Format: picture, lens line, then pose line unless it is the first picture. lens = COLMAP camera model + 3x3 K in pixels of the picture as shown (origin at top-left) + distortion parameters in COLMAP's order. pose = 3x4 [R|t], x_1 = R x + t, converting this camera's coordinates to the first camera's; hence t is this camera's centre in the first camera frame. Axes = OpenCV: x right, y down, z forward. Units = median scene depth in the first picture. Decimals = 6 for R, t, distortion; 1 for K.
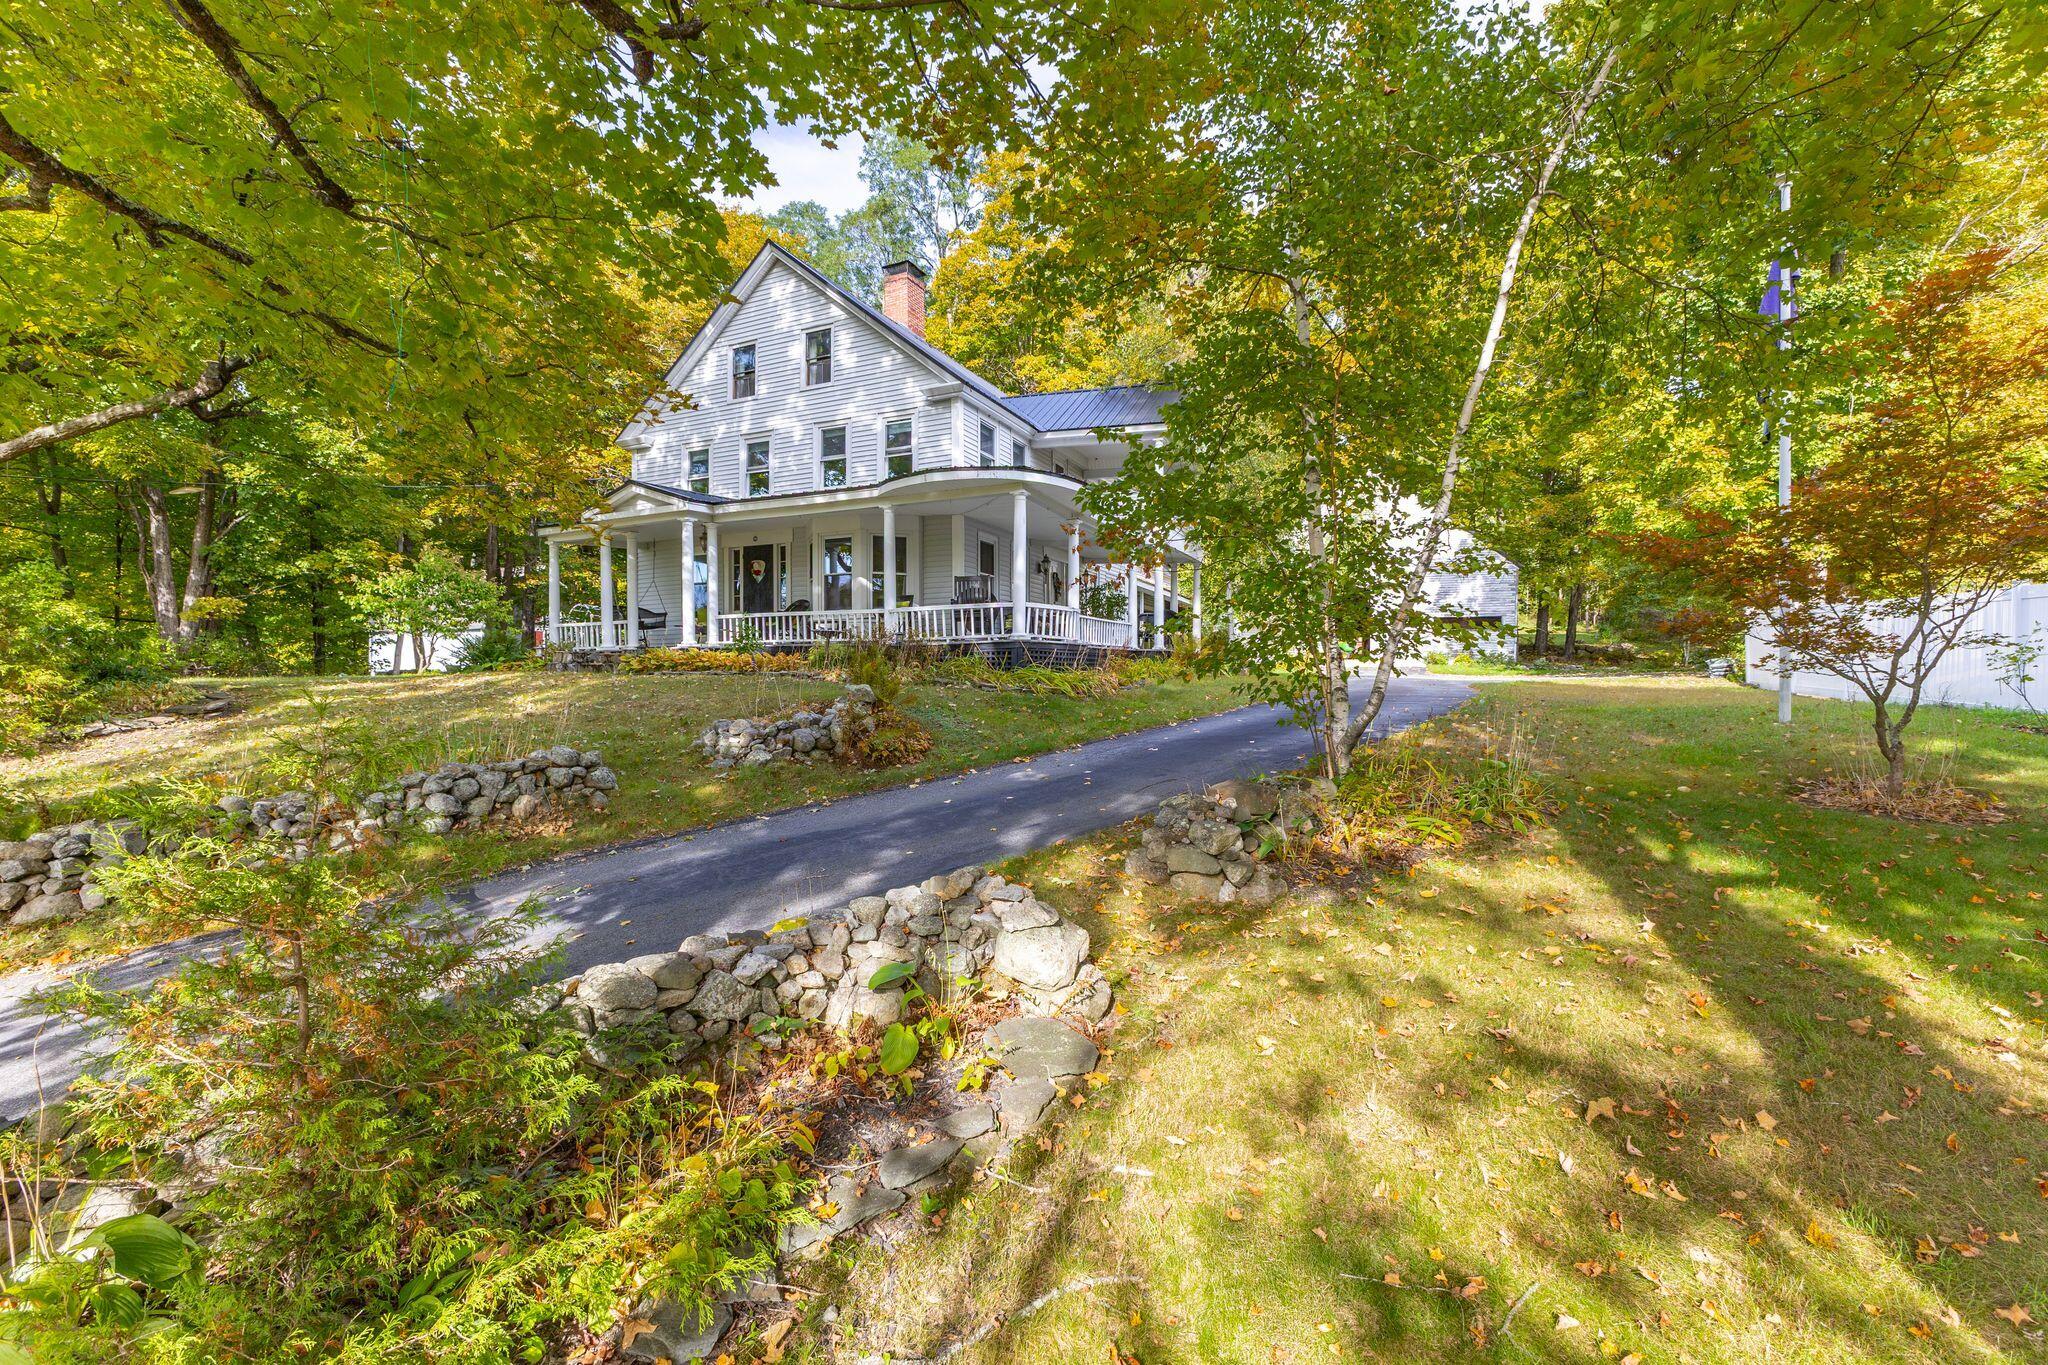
lens RADIAL K [[815.1, 0, 1016.7], [0, 815.1, 676.6], [0, 0, 1]] dist [-0.001545, -0.000082]
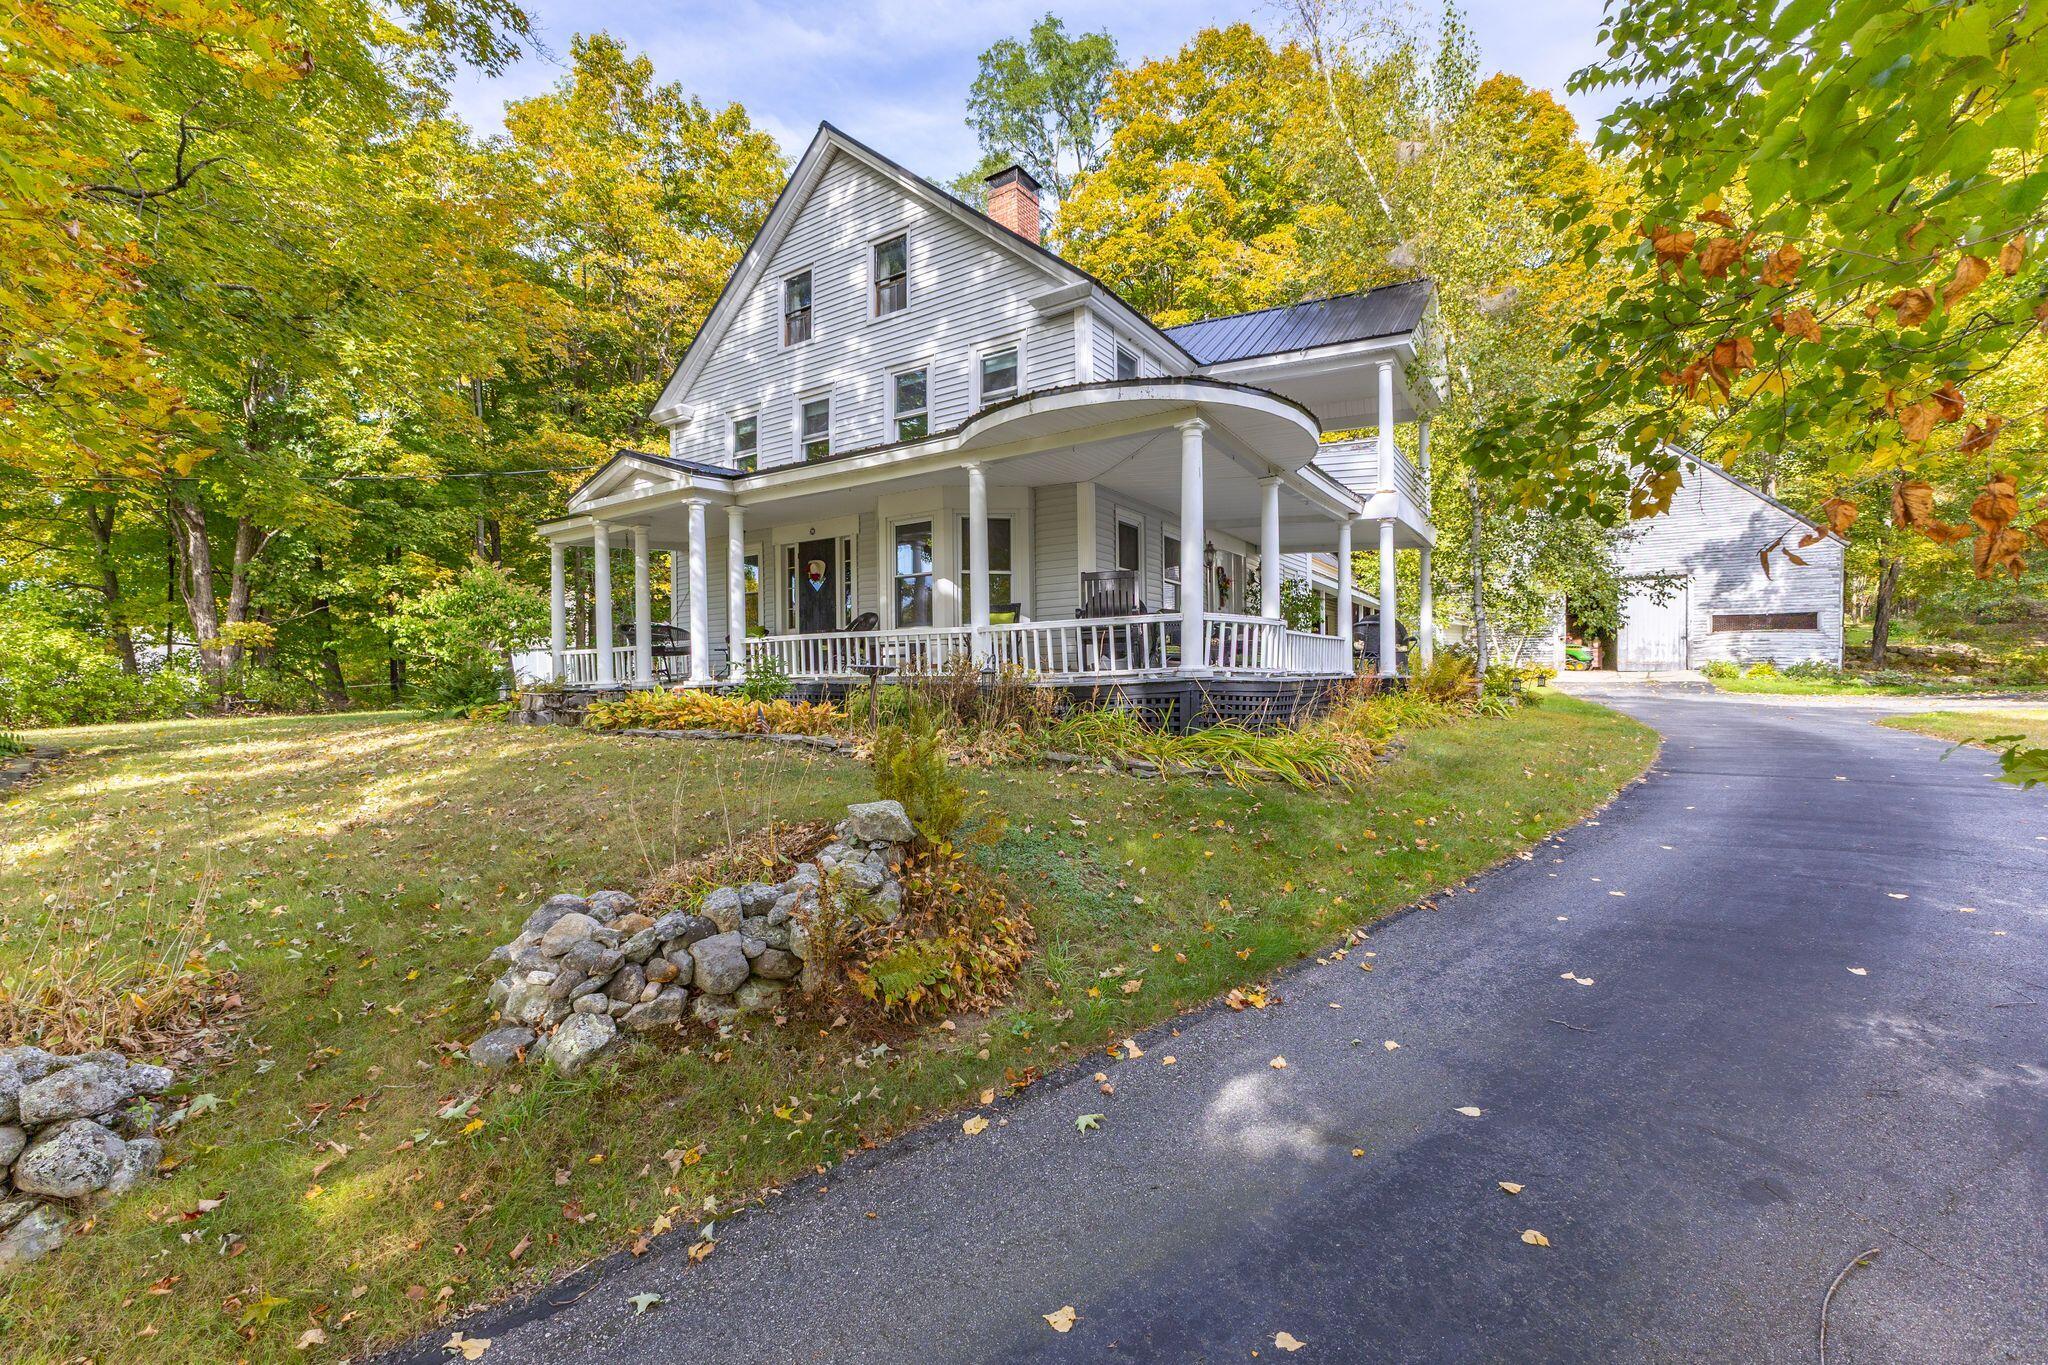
lens RADIAL K [[844.6, 0, 1025.4], [0, 844.6, 678.9], [0, 0, 1]] dist [0.001054, -0.000104]
pose [[0.989783, -0.009430, -0.142267, -0.022979], [0.008597, 0.999942, -0.006472, -0.032039], [0.142320, 0.005183, 0.989807, 0.301700]]
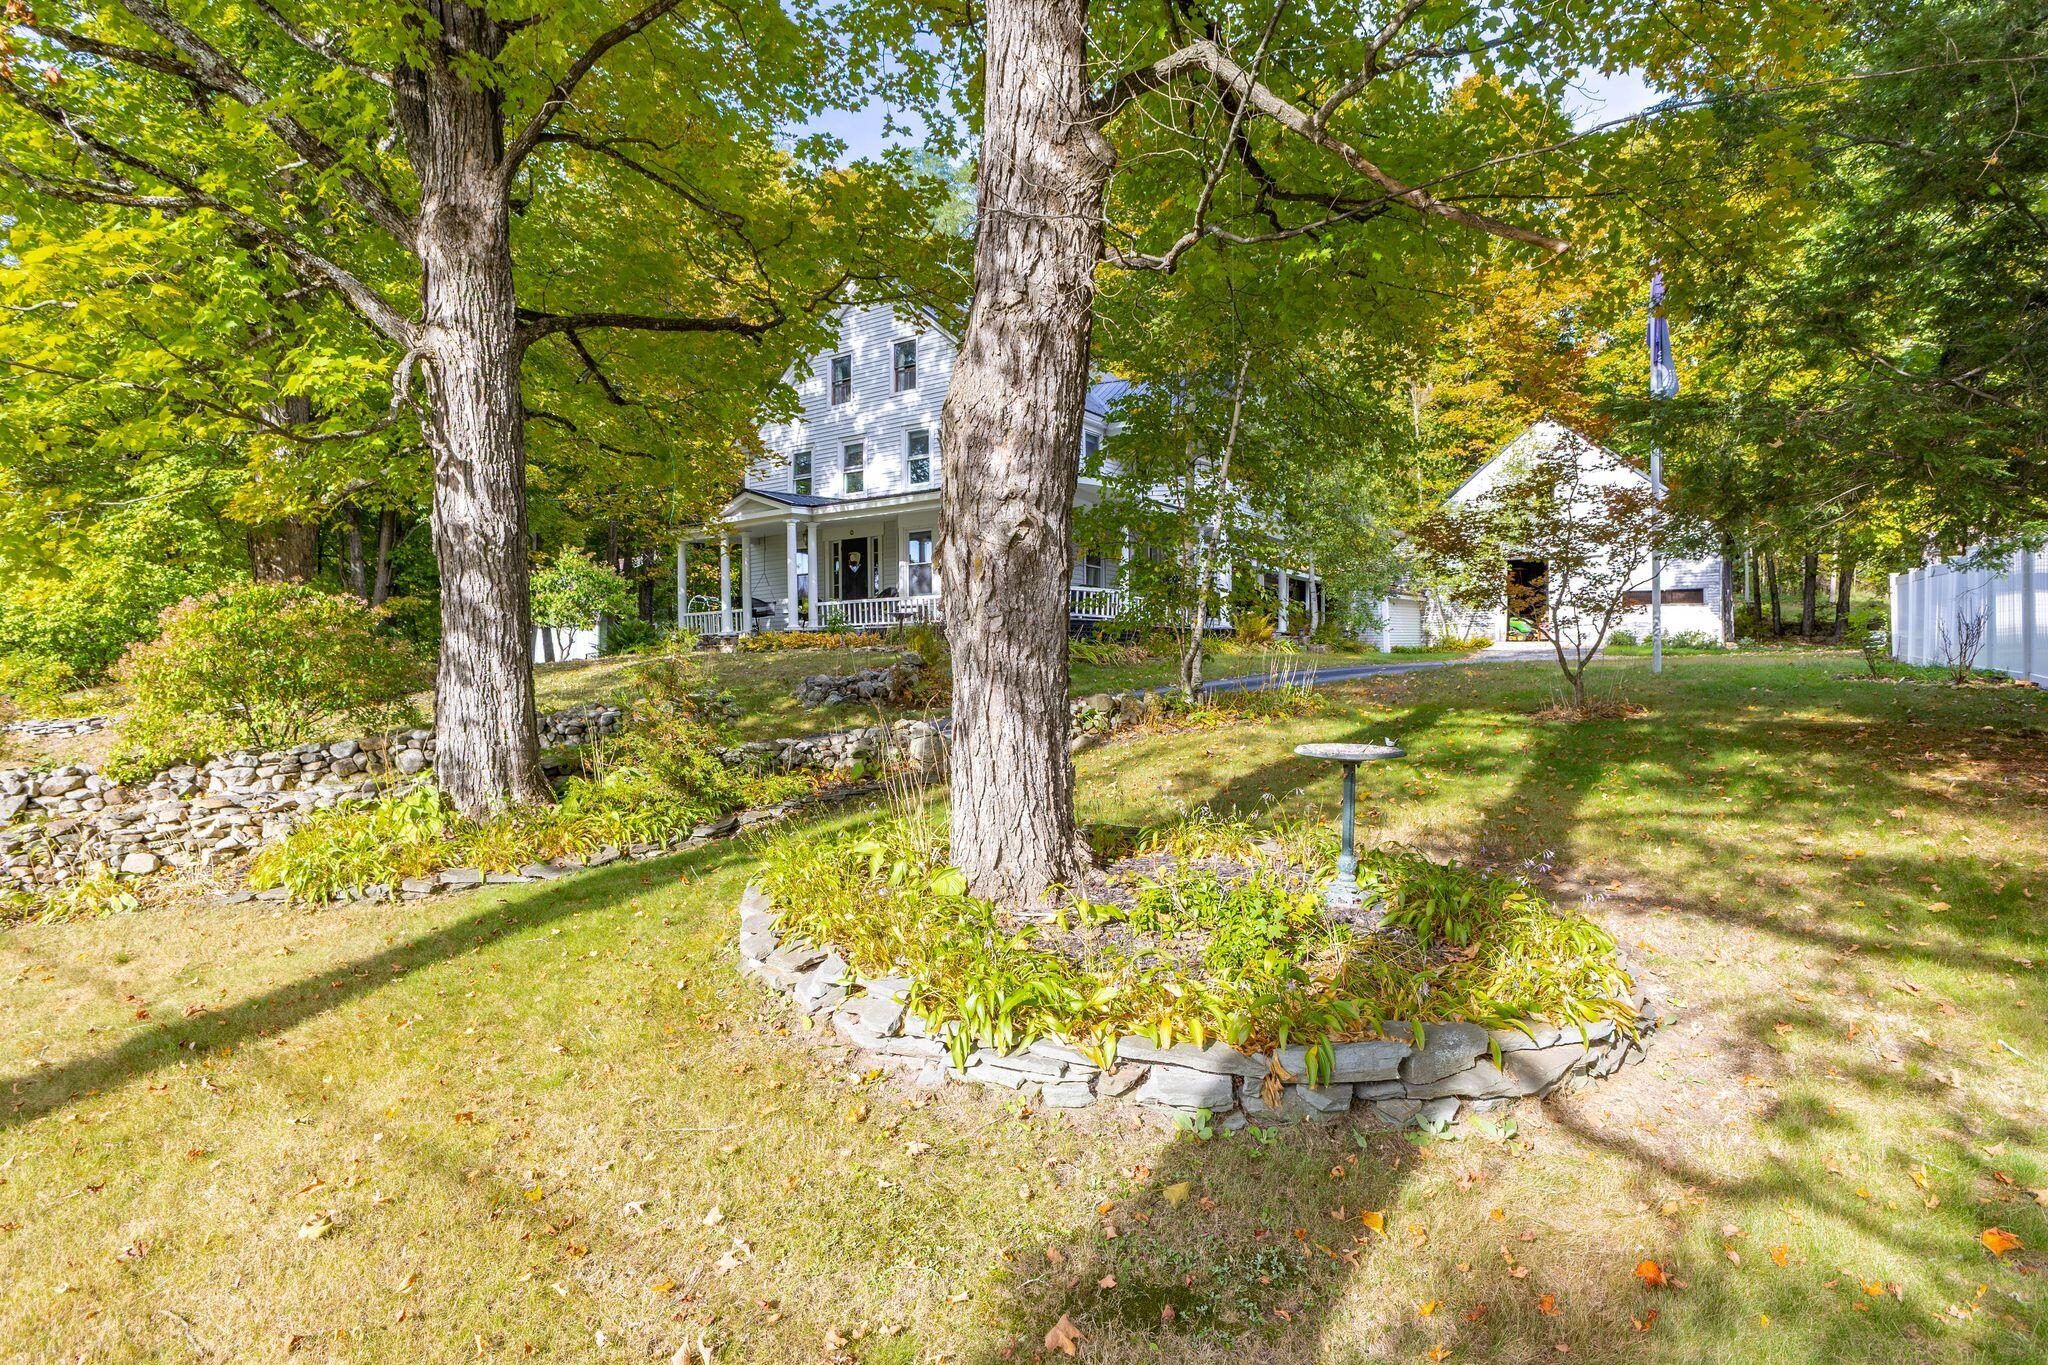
lens RADIAL K [[997.5, 0, 1025.9], [0, 997.5, 677.4], [0, 0, 1]] dist [-0.000689, 0.000010]
pose [[0.986608, -0.005881, -0.163005, 0.146187], [0.006222, 0.999979, 0.001578, 0.028930], [0.162993, -0.002571, 0.986624, -0.326592]]
